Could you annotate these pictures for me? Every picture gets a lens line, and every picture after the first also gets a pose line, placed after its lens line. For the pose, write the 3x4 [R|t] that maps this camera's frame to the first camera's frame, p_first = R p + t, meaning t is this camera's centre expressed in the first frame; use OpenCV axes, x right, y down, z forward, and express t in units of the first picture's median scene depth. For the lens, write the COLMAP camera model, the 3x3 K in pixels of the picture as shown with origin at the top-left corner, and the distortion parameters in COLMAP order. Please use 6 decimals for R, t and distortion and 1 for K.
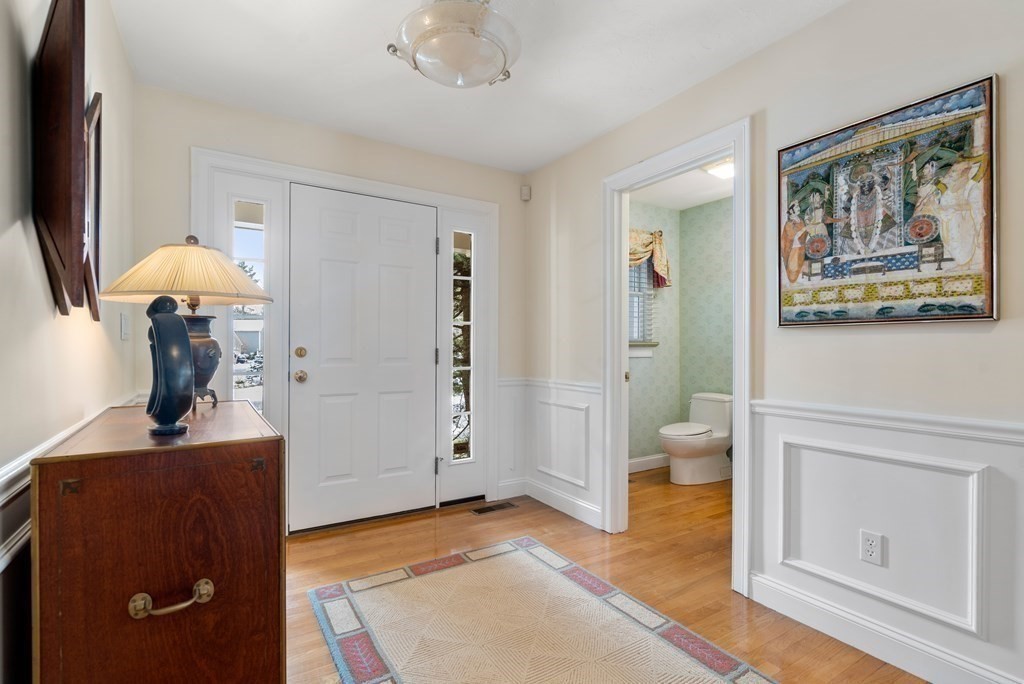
lens RADIAL K [[478.6, 0, 506.8], [0, 478.6, 348.4], [0, 0, 1]] dist [-0.001878, 0.001469]
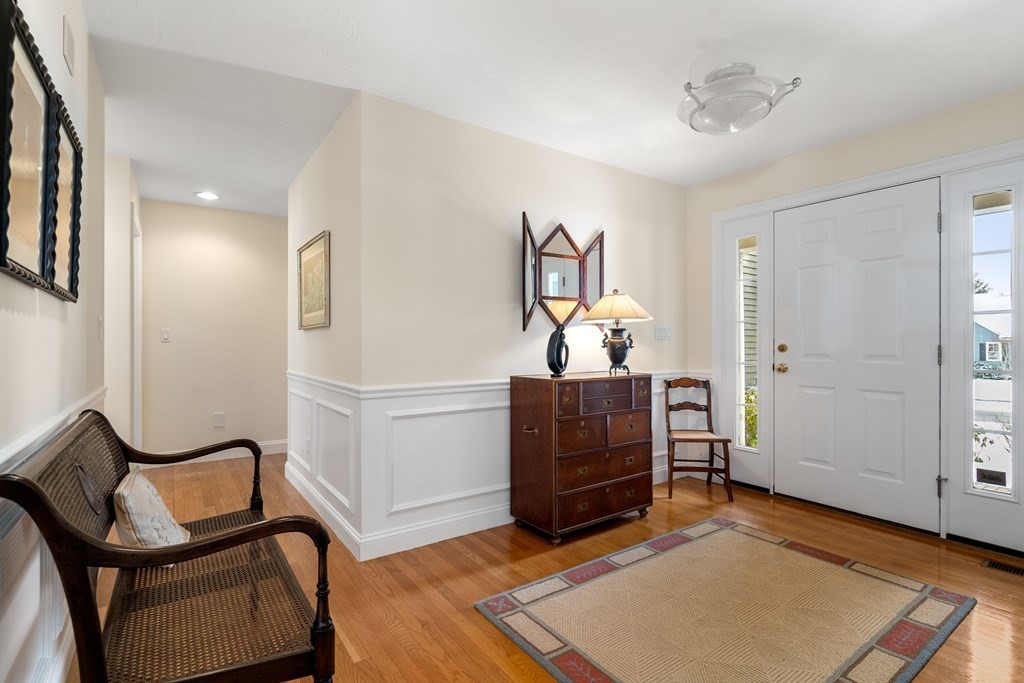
lens RADIAL K [[478.6, 0, 506.2], [0, 478.6, 338.4], [0, 0, 1]] dist [-0.001878, 0.001469]
pose [[0.054177, -0.009308, -0.998488, 0.750232], [-0.001520, 0.999955, -0.009404, -0.004061], [0.998530, 0.002027, 0.054160, 0.232480]]
